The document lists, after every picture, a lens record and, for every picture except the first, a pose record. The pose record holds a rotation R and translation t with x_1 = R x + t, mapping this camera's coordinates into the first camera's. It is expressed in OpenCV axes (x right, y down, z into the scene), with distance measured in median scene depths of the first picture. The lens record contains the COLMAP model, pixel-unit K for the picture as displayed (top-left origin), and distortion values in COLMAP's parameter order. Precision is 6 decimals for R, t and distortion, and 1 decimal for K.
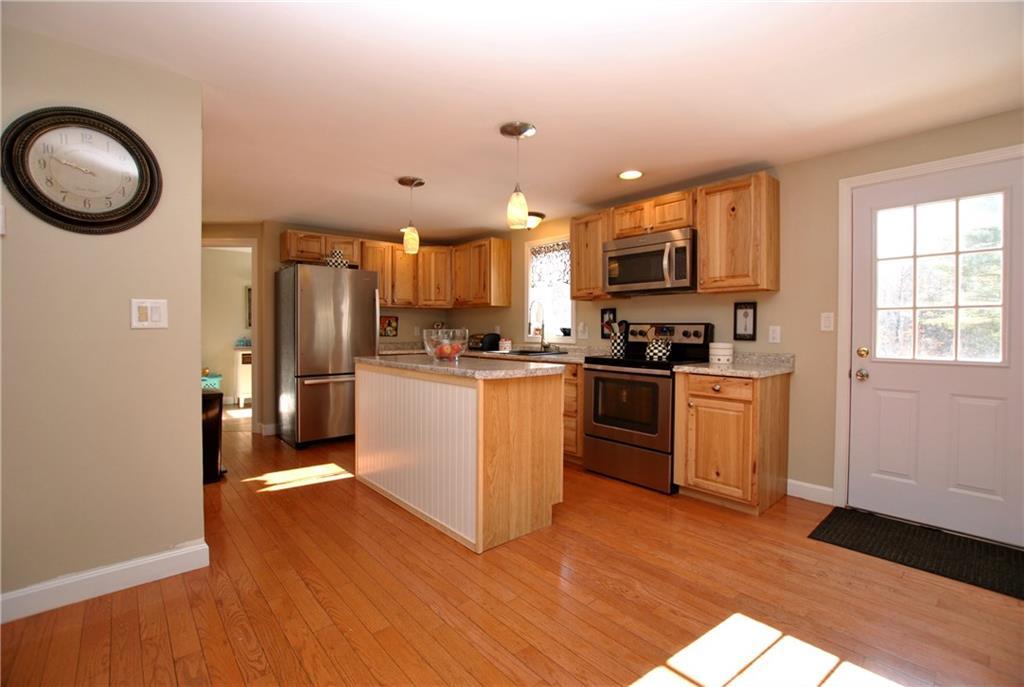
lens RADIAL K [[450.5, 0, 510.7], [0, 450.5, 335.0], [0, 0, 1]] dist [-0.035406, 0.005508]
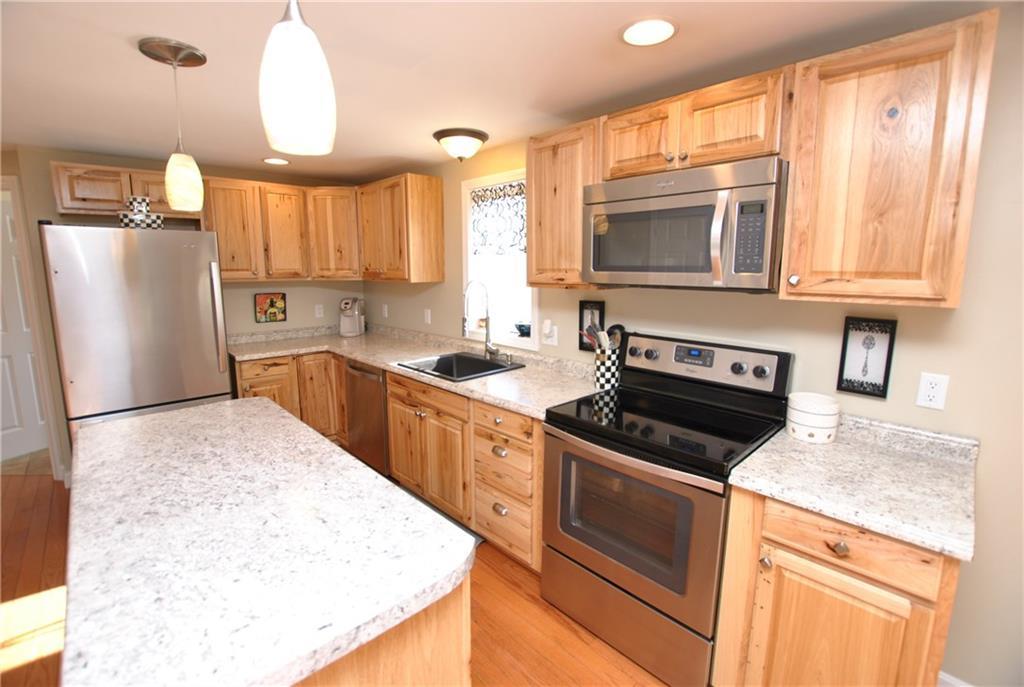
lens RADIAL K [[450.5, 0, 510.7], [0, 450.5, 335.0], [0, 0, 1]] dist [-0.035406, 0.005508]
pose [[0.999151, -0.008760, 0.040259, 0.104076], [0.003104, 0.990361, 0.138474, -0.114110], [-0.041084, -0.138232, 0.989547, 0.496184]]
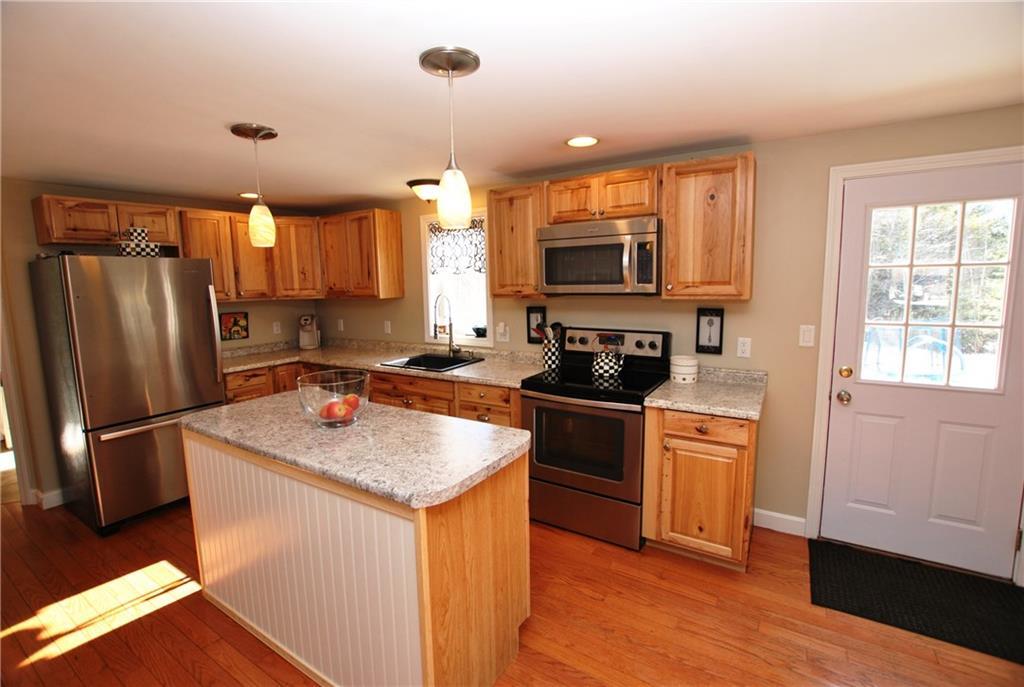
lens RADIAL K [[450.5, 0, 510.7], [0, 450.5, 335.0], [0, 0, 1]] dist [-0.035406, 0.005508]
pose [[0.958741, -0.057023, 0.278504, -0.066045], [0.027272, 0.993606, 0.109557, -0.116449], [-0.282971, -0.097441, 0.954166, 0.277097]]
